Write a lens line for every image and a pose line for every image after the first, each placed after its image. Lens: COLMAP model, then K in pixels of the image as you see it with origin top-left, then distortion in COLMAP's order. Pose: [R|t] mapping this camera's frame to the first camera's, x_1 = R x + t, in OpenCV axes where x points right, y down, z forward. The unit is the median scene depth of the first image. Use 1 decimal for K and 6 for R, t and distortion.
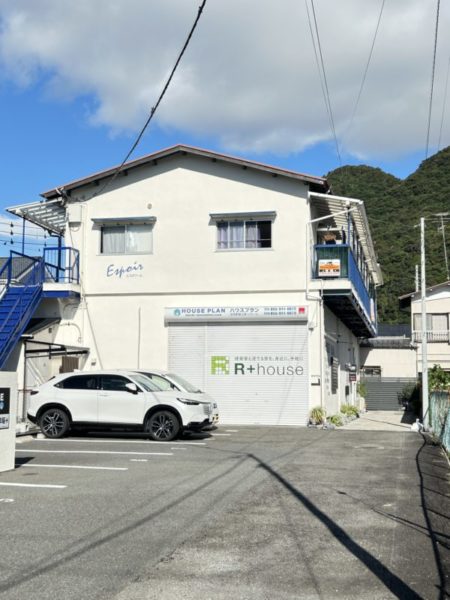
lens RADIAL K [[818.4, 0, 224.8], [0, 818.4, 300.5], [0, 0, 1]] dist [0.196220, 0.000000]
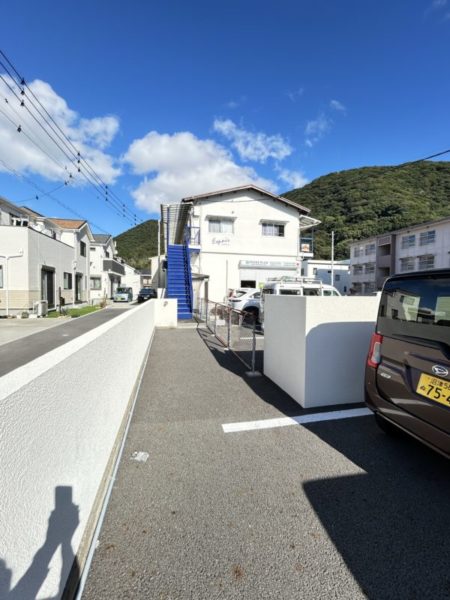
lens RADIAL K [[240.6, 0, 224.9], [0, 240.6, 298.1], [0, 0, 1]] dist [0.000375, 0.000025]
pose [[0.904971, -0.011977, 0.425306, -0.393103], [-0.057598, 0.986953, 0.150351, 0.014970], [-0.421557, -0.160560, 0.892474, 0.417194]]
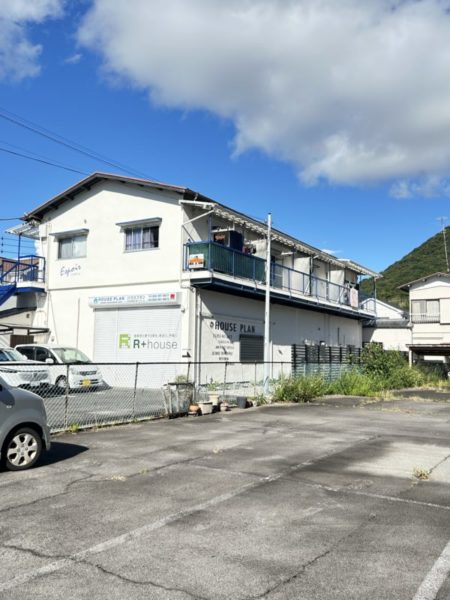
lens RADIAL K [[545.8, 0, 230.7], [0, 545.8, 315.1], [0, 0, 1]] dist [0.060830, 0.000000]
pose [[0.944600, -0.015874, -0.327839, 0.428534], [0.024975, 0.999410, 0.023570, 0.021972], [0.327271, -0.030452, 0.944440, 0.242592]]
